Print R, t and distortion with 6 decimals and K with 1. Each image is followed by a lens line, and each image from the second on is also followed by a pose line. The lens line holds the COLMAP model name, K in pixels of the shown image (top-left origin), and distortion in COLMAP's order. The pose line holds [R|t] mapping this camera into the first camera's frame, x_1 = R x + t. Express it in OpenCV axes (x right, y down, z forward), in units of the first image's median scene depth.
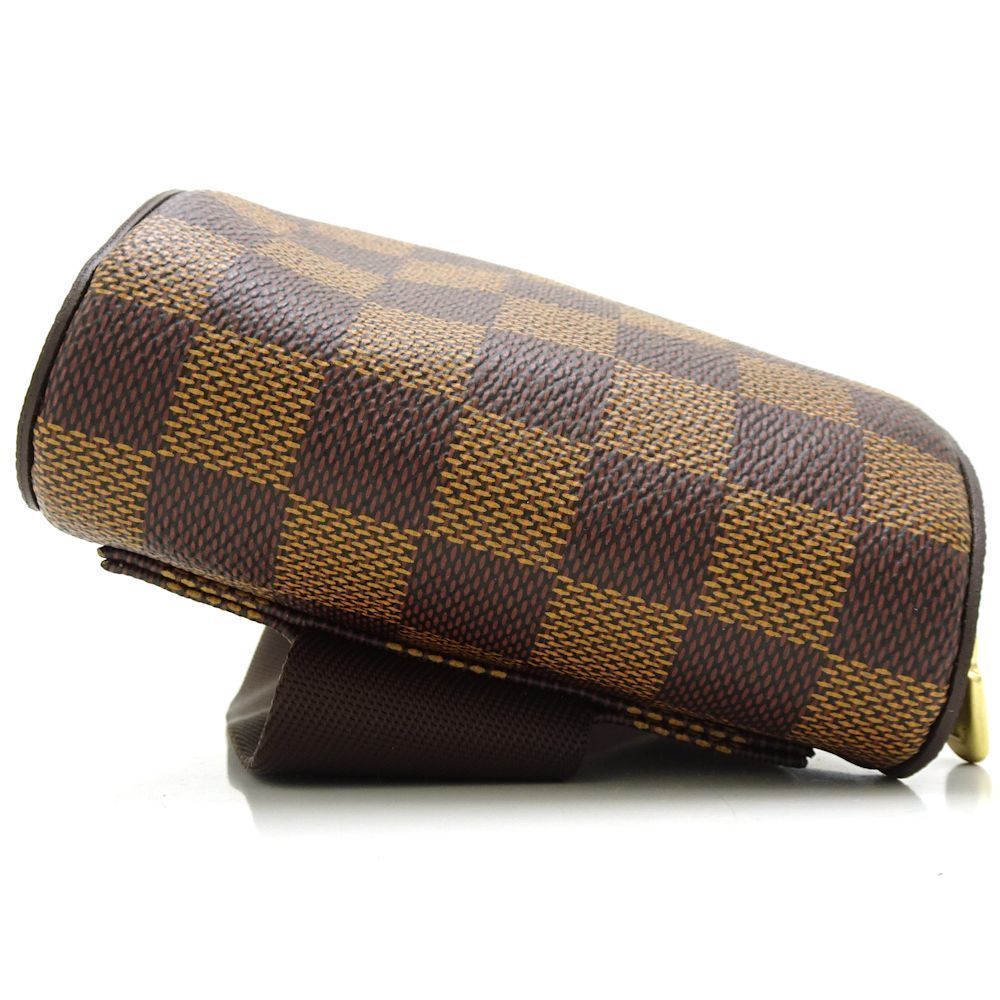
lens RADIAL K [[1507.1, 0, 500.0], [0, 1507.1, 500.0], [0, 0, 1]] dist [-0.060871, 0.137854]
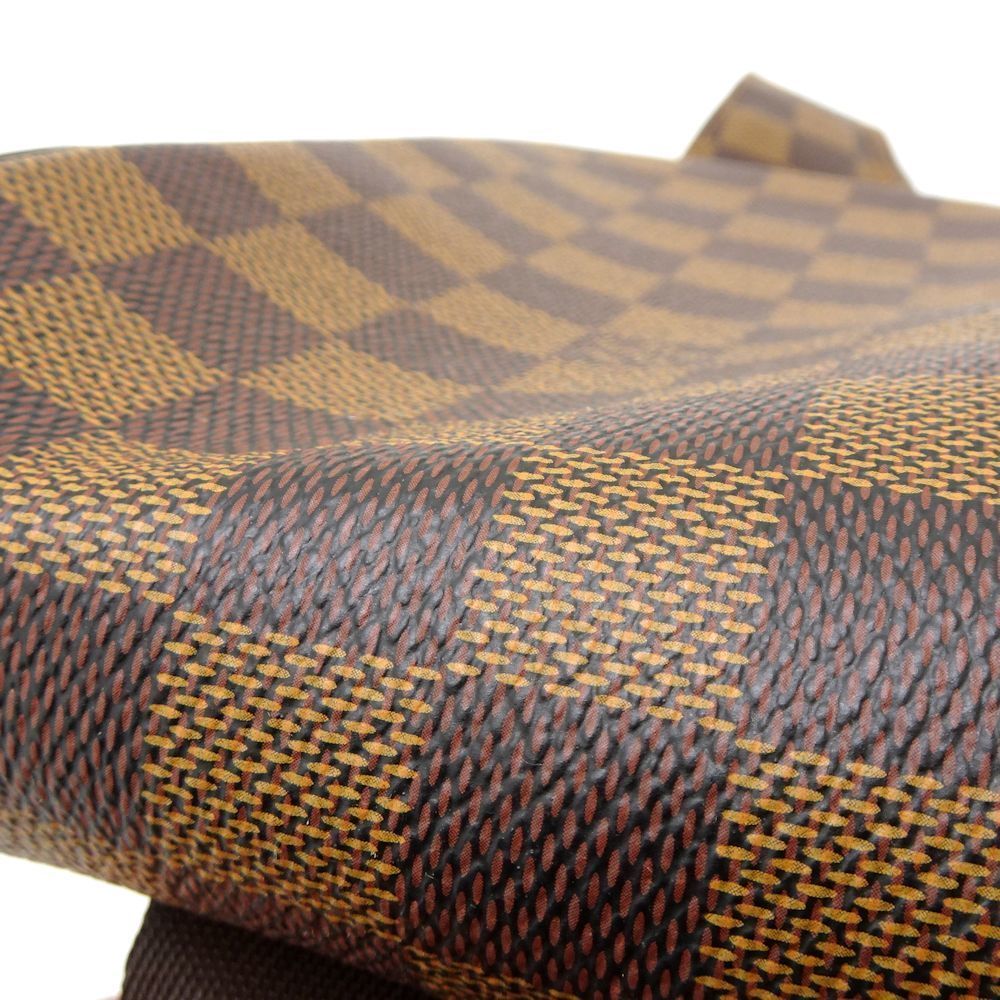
lens RADIAL K [[1507.1, 0, 500.0], [0, 1507.1, 500.0], [0, 0, 1]] dist [-0.060871, 0.137854]
pose [[0.952569, -0.109134, -0.284080, 0.218892], [0.167907, 0.967018, 0.191528, -0.174767], [0.253808, -0.230143, 0.939476, 0.592171]]
